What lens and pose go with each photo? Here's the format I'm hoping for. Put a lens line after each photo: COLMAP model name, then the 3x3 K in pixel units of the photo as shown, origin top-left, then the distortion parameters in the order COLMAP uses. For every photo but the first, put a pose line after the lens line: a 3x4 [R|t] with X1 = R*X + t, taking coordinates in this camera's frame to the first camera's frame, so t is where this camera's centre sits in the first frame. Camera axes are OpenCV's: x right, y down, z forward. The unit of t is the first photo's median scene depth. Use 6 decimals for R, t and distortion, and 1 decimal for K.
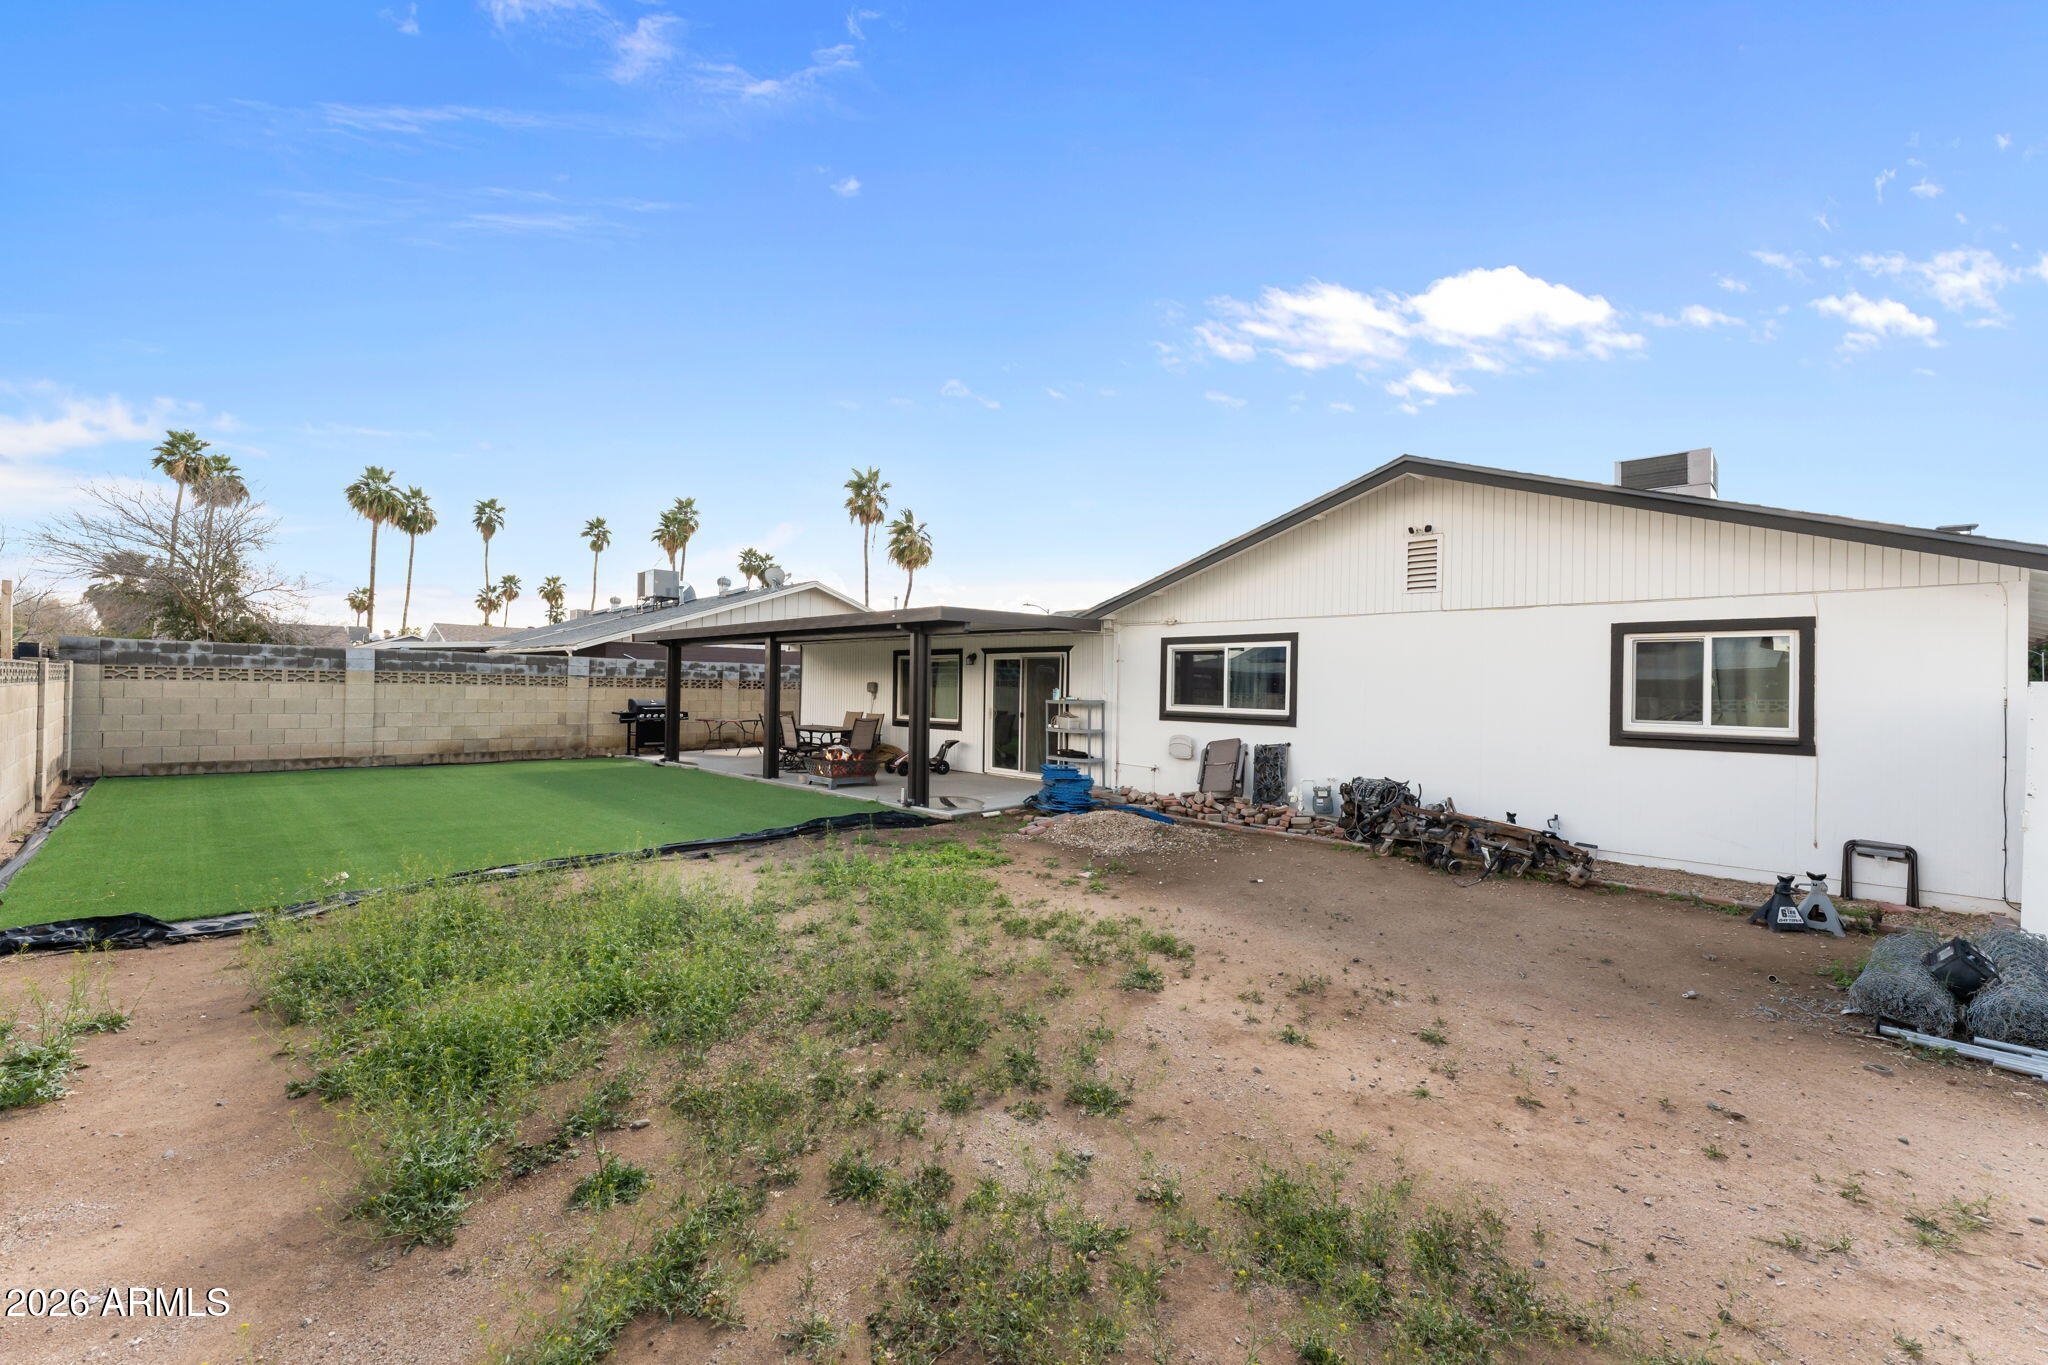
lens RADIAL K [[801.8, 0, 1029.1], [0, 801.8, 666.3], [0, 0, 1]] dist [-0.000655, -0.000089]
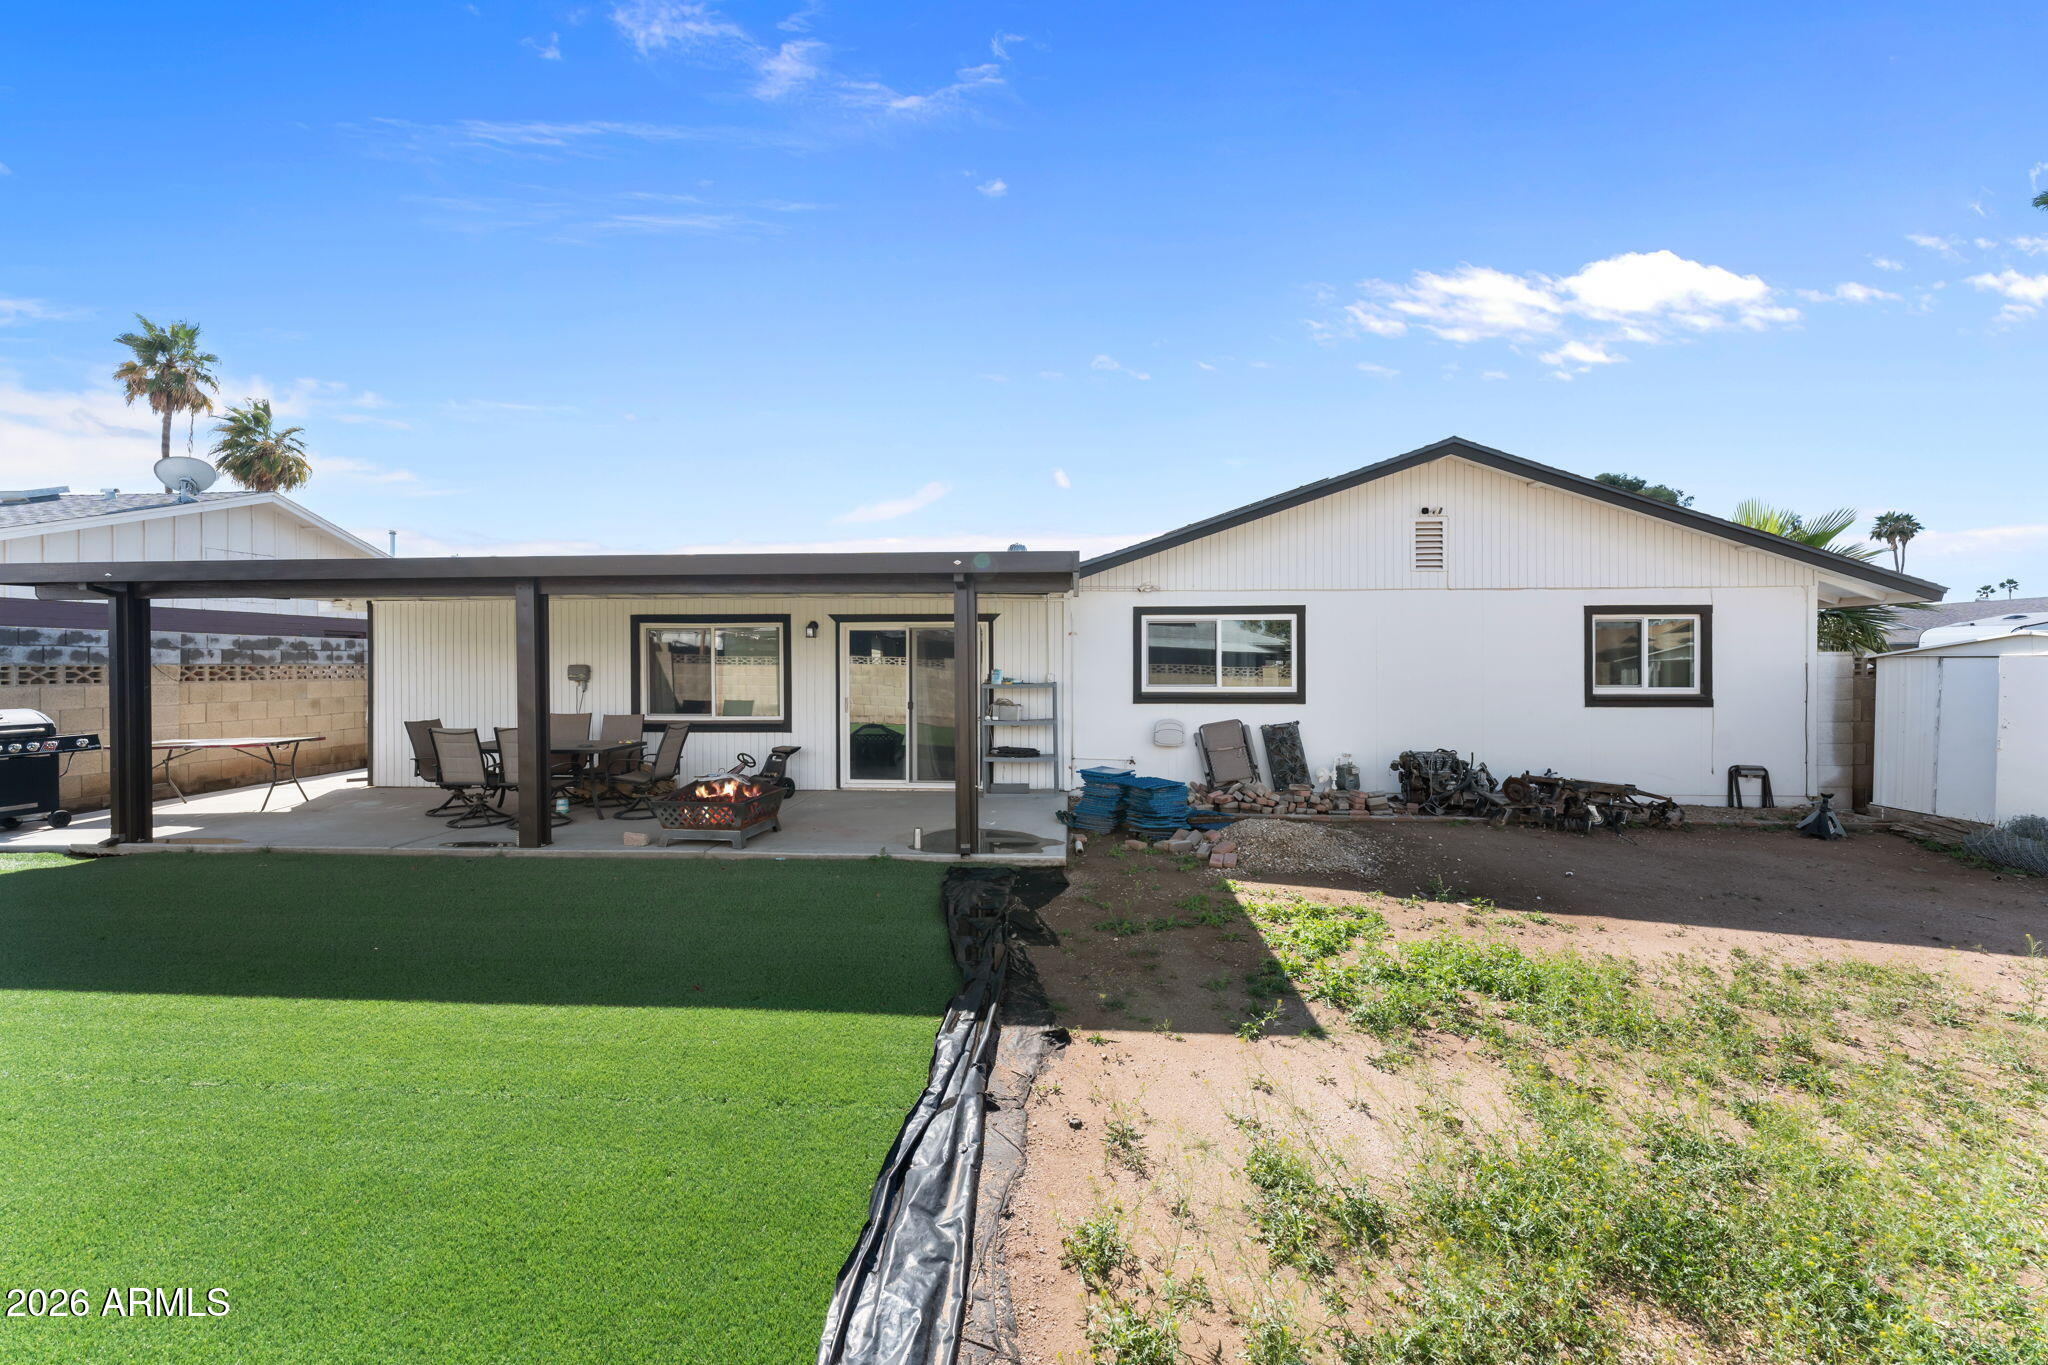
lens RADIAL K [[801.8, 0, 1029.1], [0, 801.8, 666.3], [0, 0, 1]] dist [-0.000655, -0.000089]
pose [[0.766334, -0.020199, 0.642124, -0.511634], [-0.001820, 0.999433, 0.033610, -0.000991], [-0.642439, -0.026925, 0.765863, 0.457973]]
